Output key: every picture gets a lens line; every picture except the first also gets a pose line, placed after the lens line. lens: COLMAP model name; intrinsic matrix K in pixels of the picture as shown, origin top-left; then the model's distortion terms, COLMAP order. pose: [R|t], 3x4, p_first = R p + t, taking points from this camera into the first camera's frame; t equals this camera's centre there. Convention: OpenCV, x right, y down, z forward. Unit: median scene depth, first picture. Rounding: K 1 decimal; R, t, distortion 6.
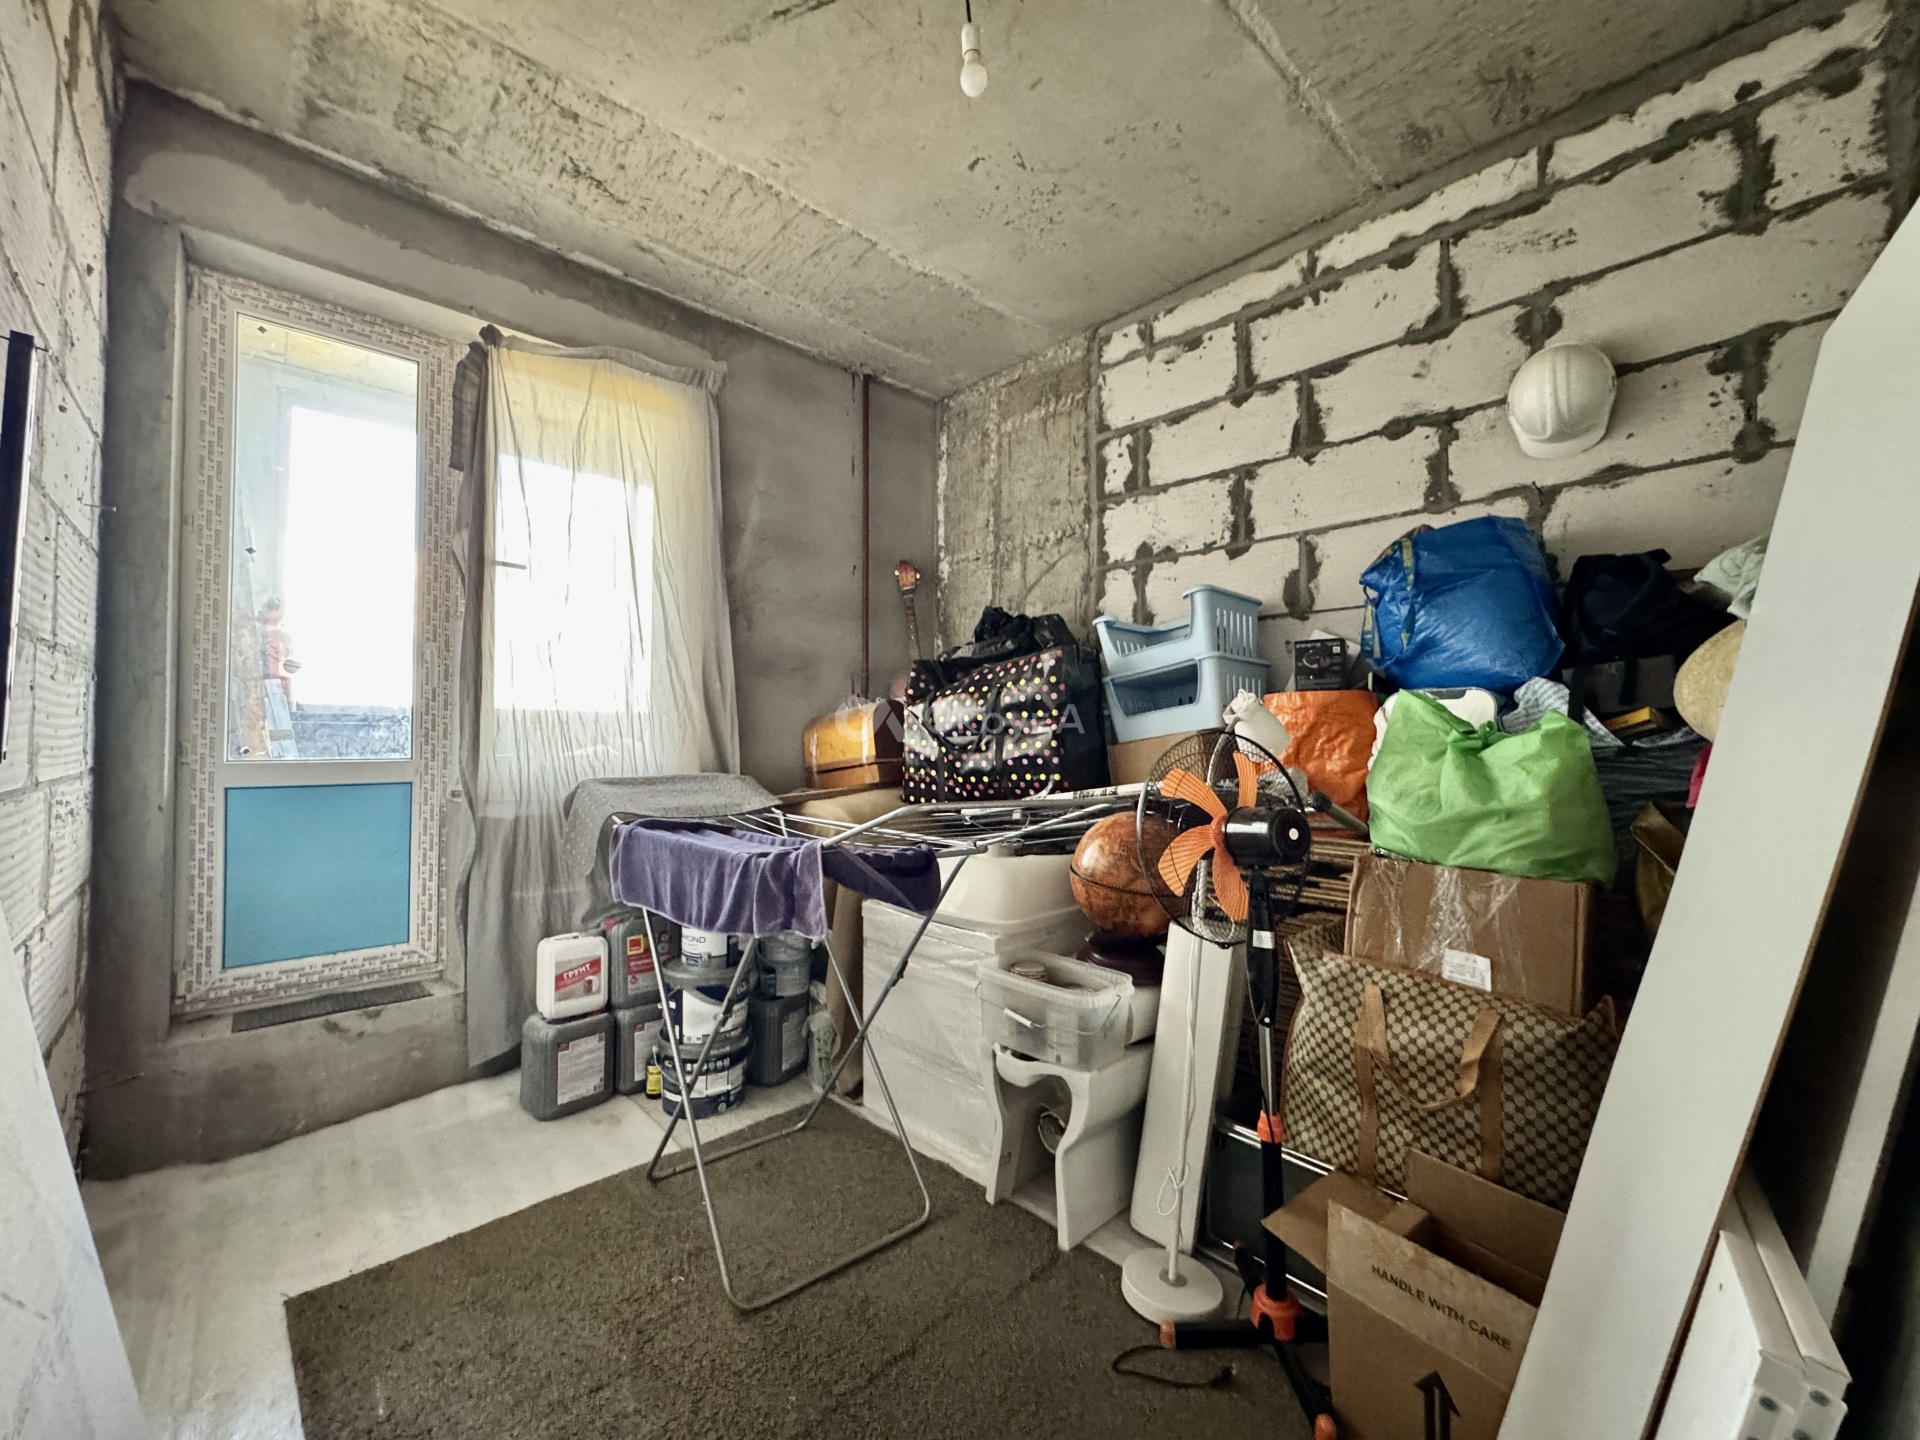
lens RADIAL K [[766.8, 0, 960.0], [0, 766.8, 720.0], [0, 0, 1]] dist [-0.000851, 0.000030]
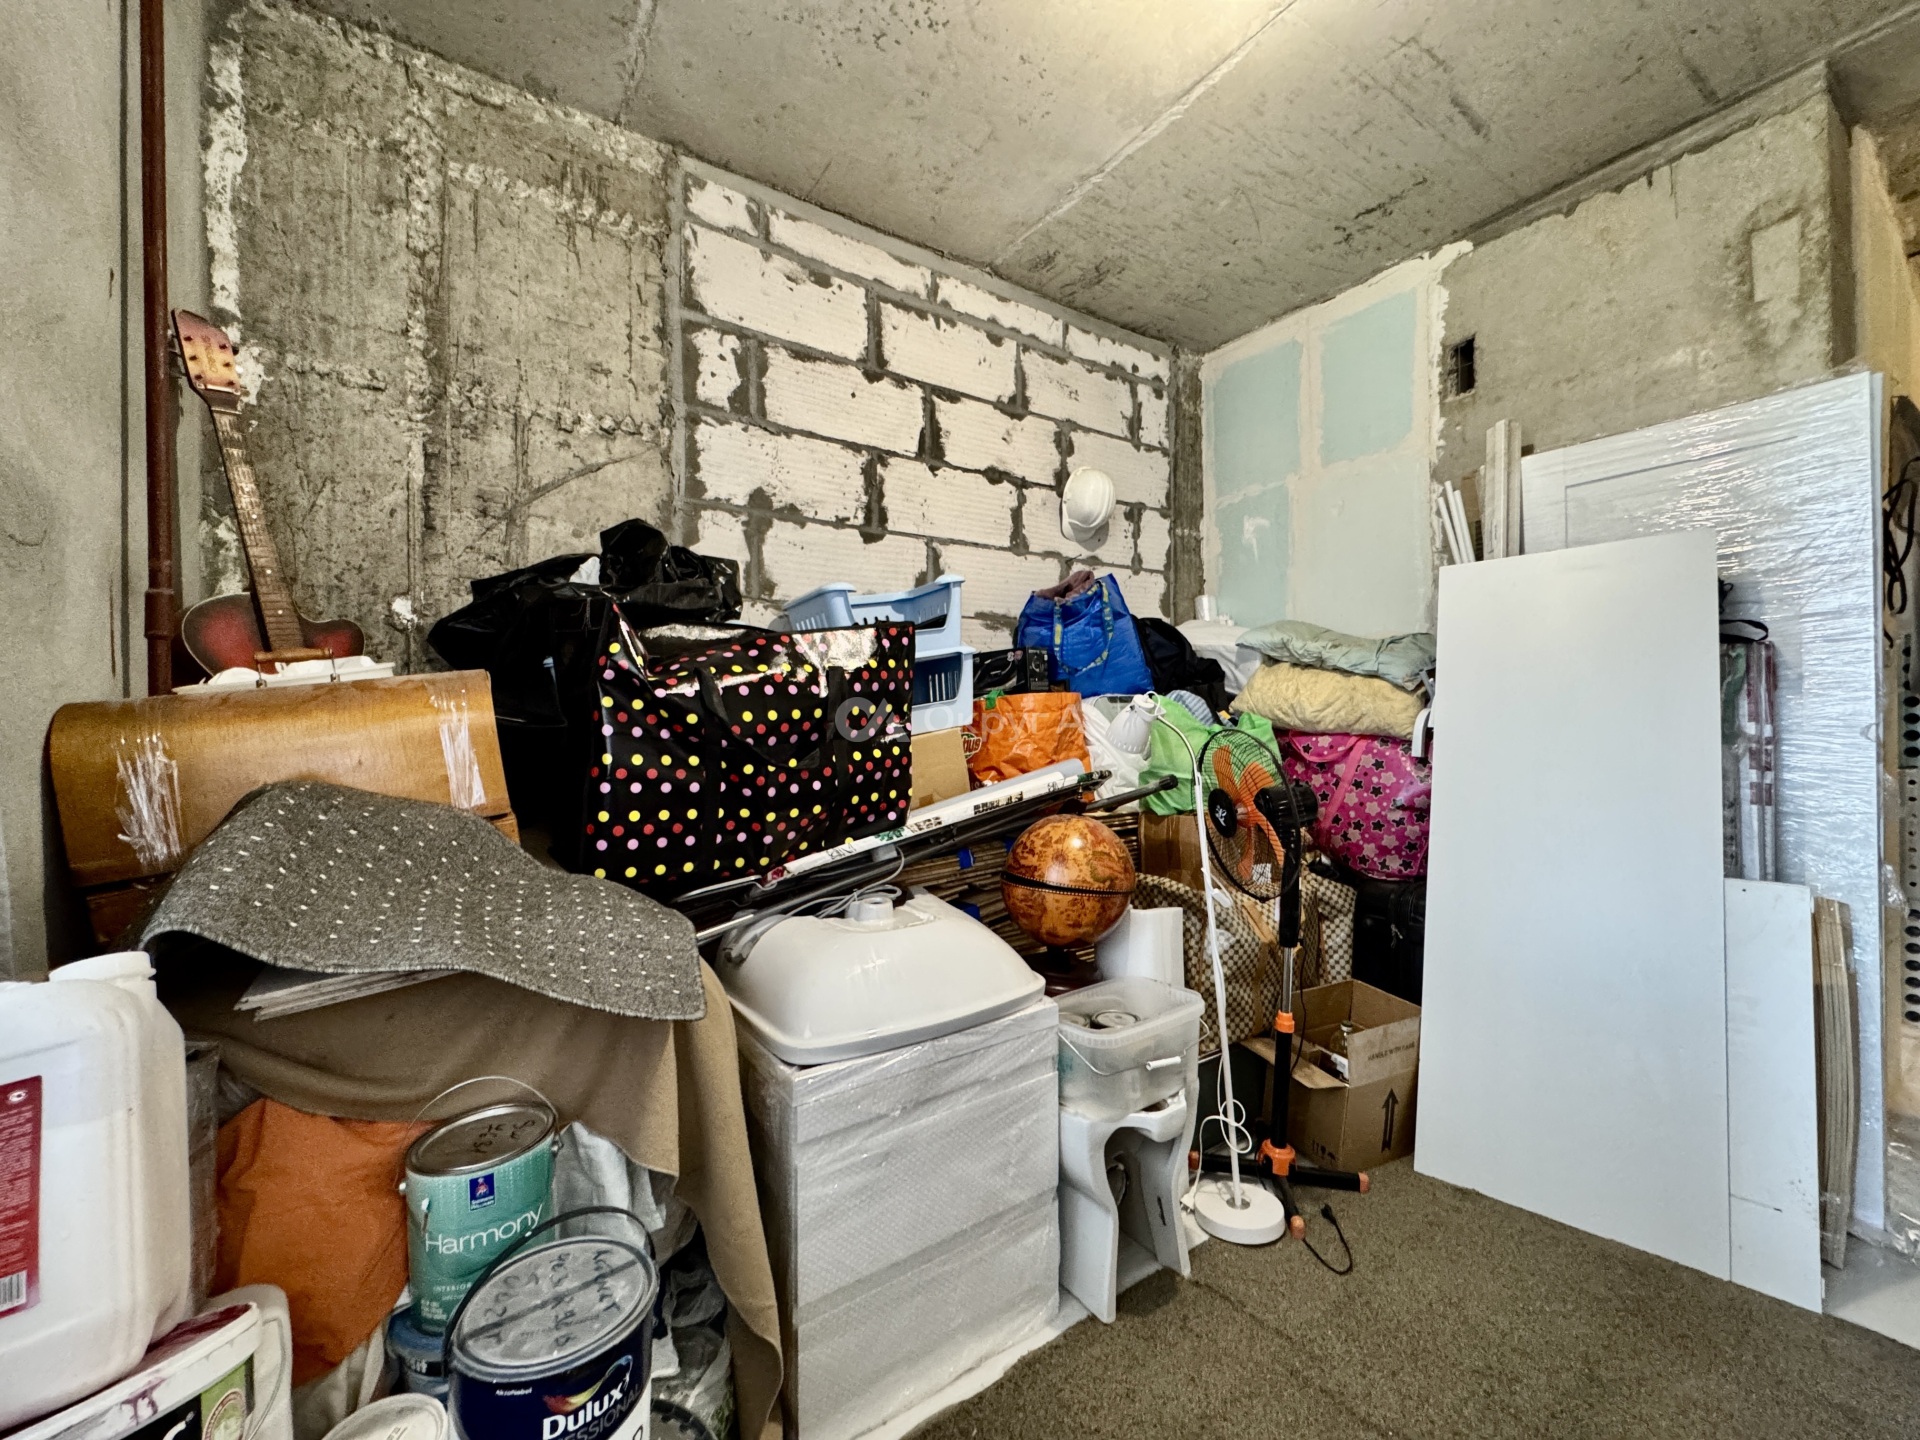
lens RADIAL K [[766.8, 0, 960.0], [0, 766.8, 720.0], [0, 0, 1]] dist [-0.000851, 0.000030]
pose [[0.159329, -0.007678, 0.987196, -0.552480], [-0.005165, 0.999950, 0.008610, -0.003472], [-0.987212, -0.006471, 0.159281, 0.742085]]
